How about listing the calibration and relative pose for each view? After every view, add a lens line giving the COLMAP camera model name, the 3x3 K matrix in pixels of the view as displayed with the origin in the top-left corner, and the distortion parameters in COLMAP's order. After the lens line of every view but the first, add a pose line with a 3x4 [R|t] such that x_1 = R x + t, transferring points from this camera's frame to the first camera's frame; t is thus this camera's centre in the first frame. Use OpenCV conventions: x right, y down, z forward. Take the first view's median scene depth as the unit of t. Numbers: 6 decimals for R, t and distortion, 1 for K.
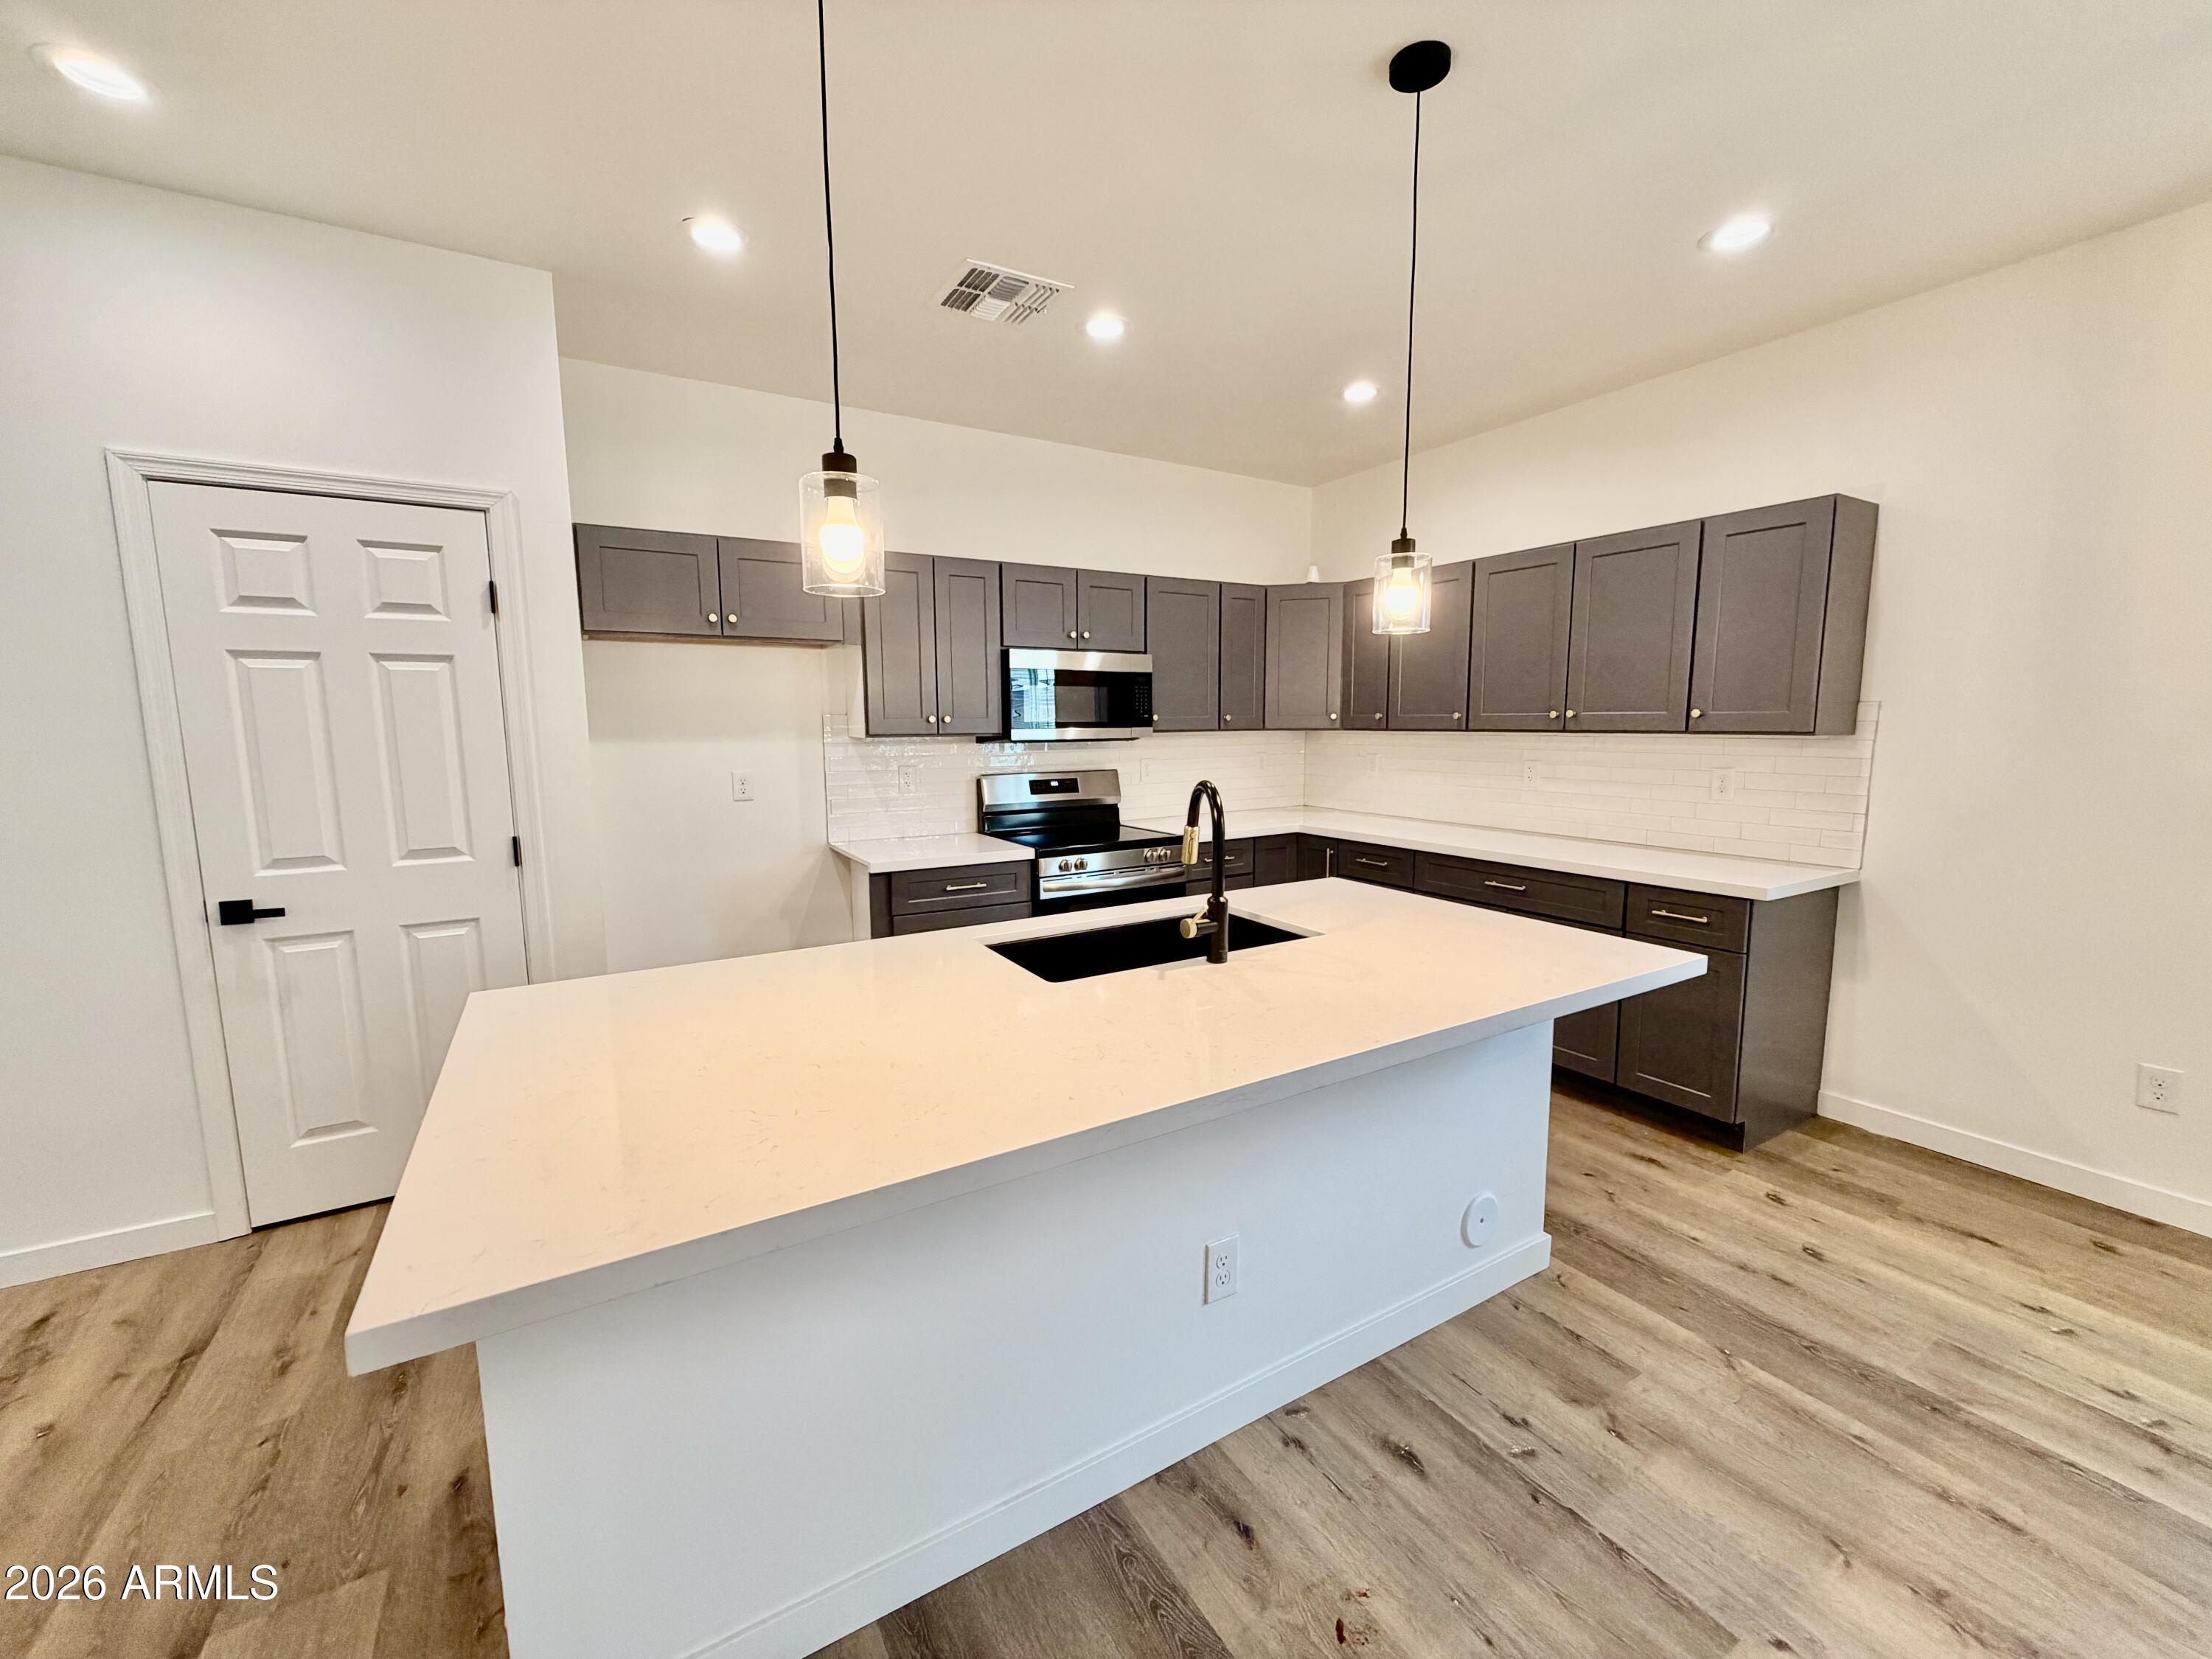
lens RADIAL K [[887.4, 0, 1102.3], [0, 887.4, 827.6], [0, 0, 1]] dist [0.001320, 0.000160]
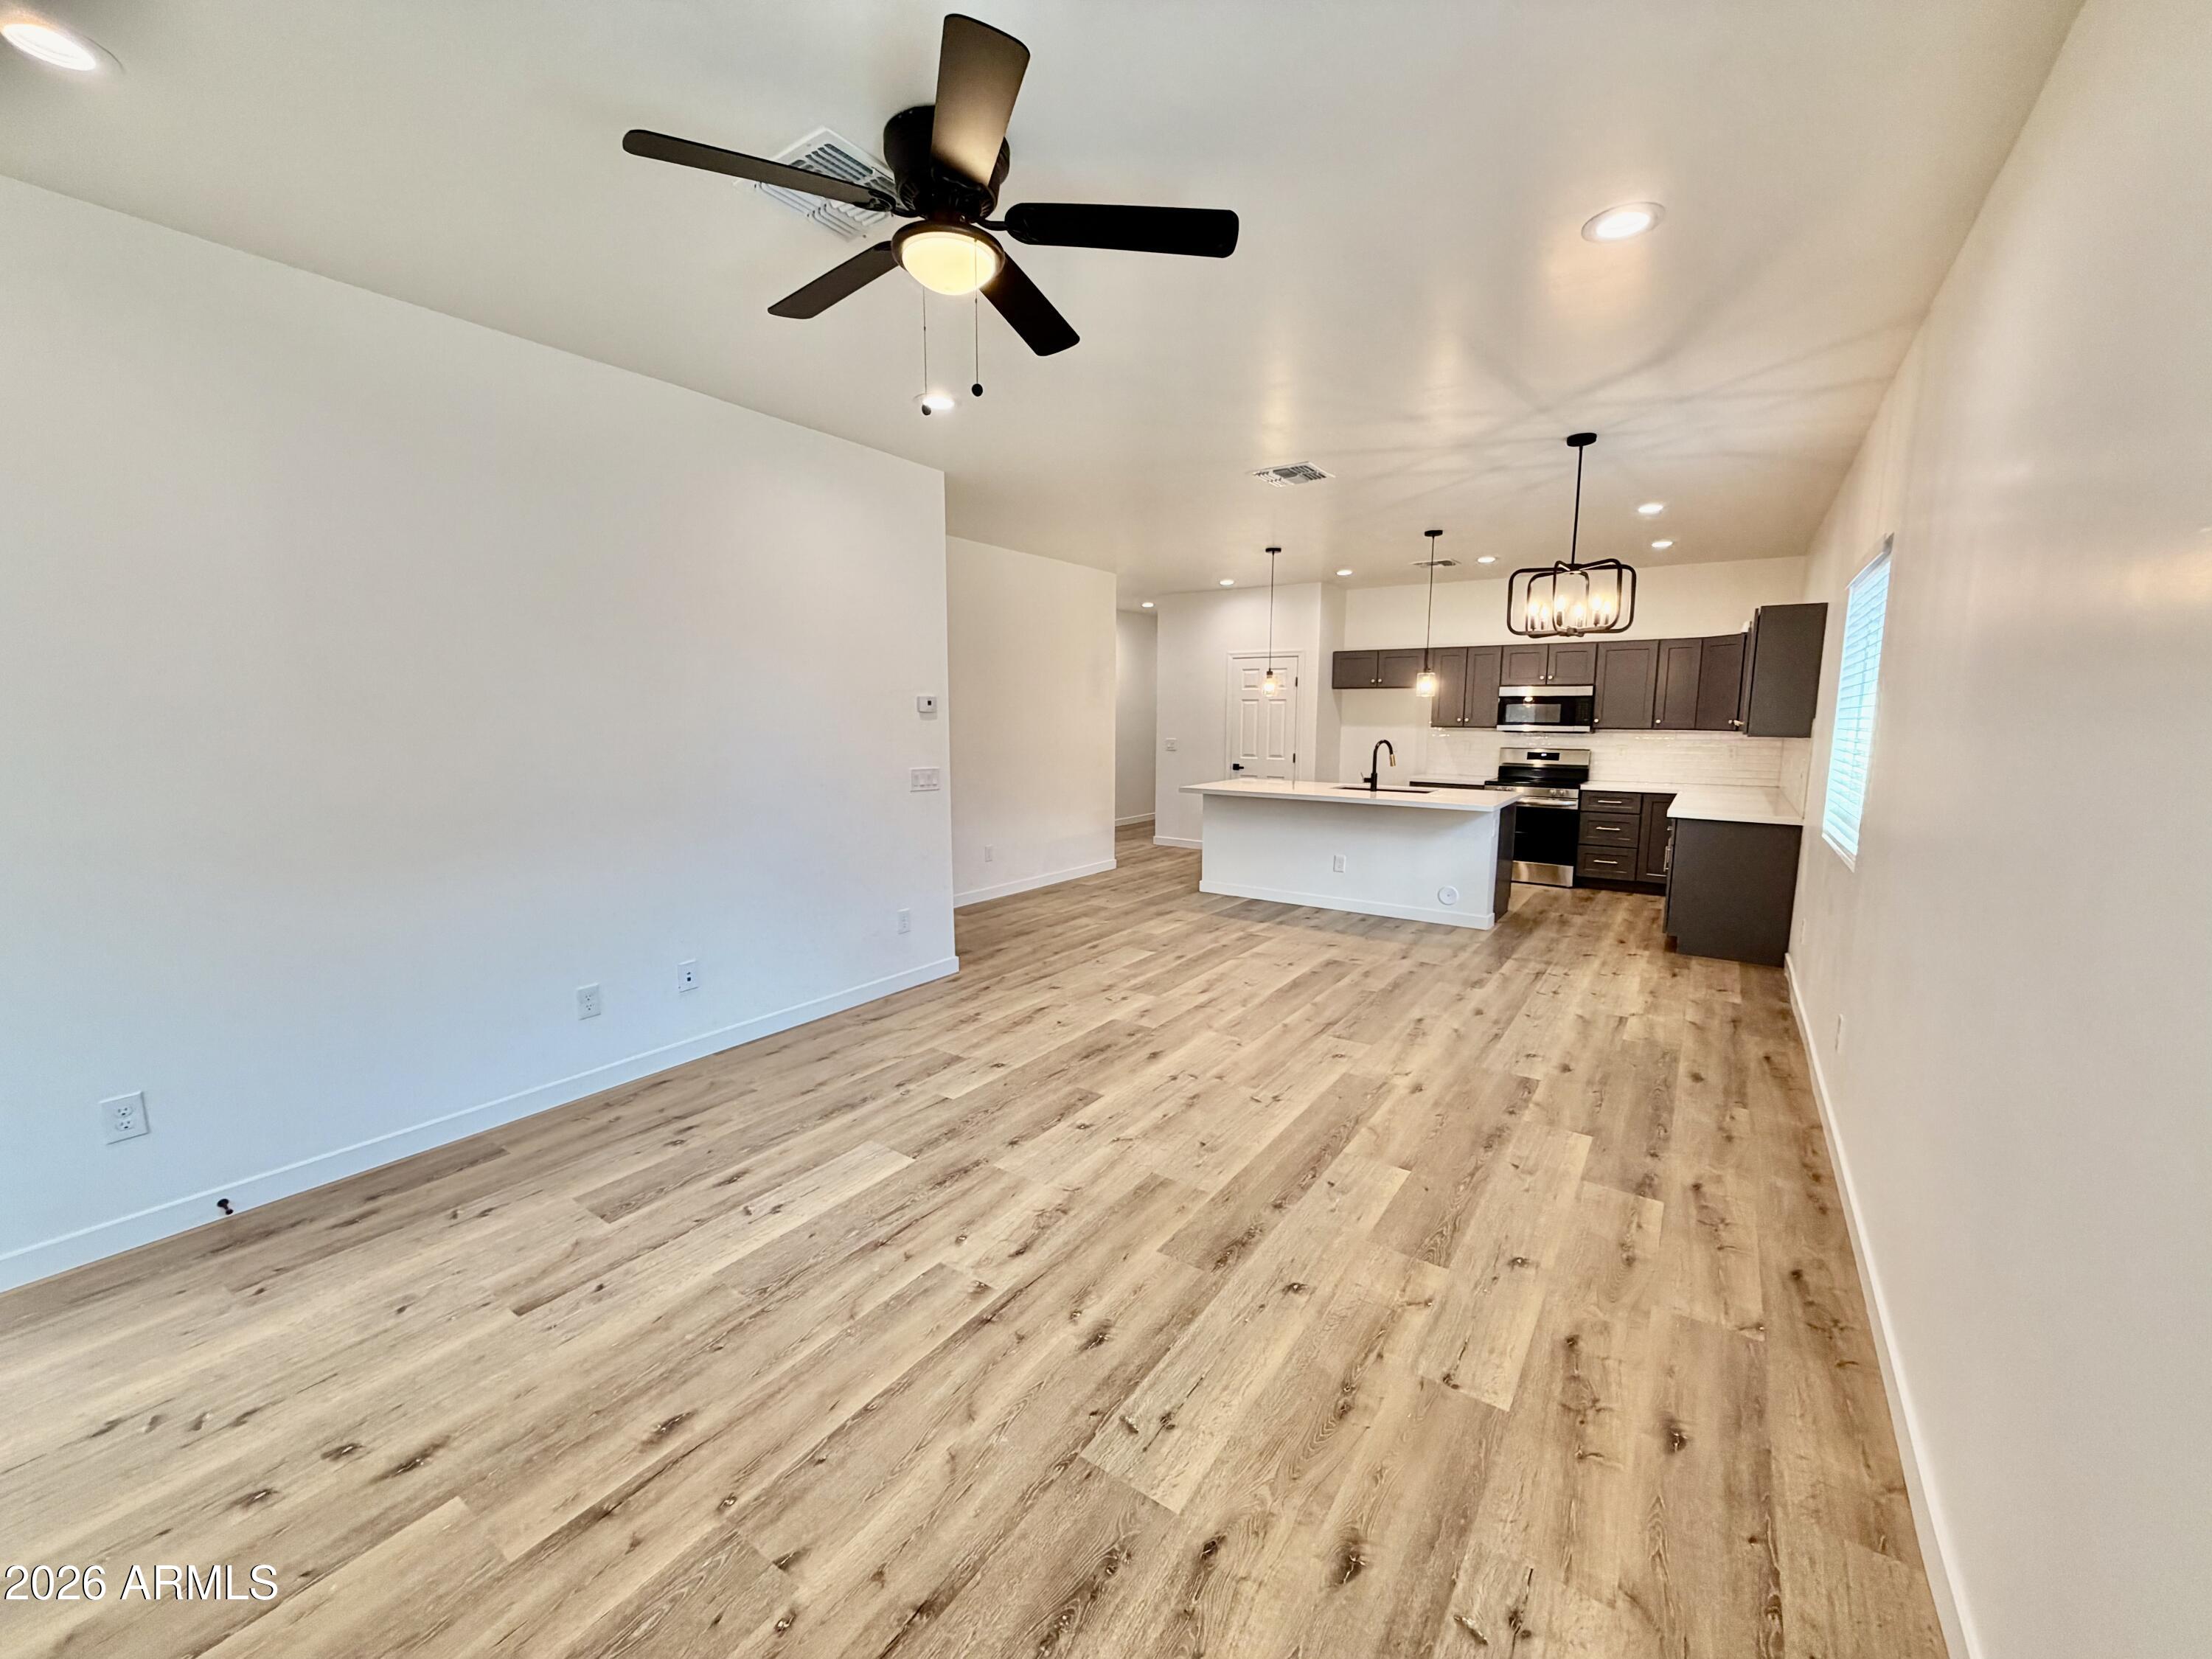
lens RADIAL K [[887.4, 0, 1102.3], [0, 887.4, 827.6], [0, 0, 1]] dist [0.001320, 0.000160]
pose [[0.415588, 0.126420, -0.900725, 1.806329], [-0.118206, 0.989402, 0.084327, 0.078931], [0.901839, 0.071426, 0.426127, -0.906872]]
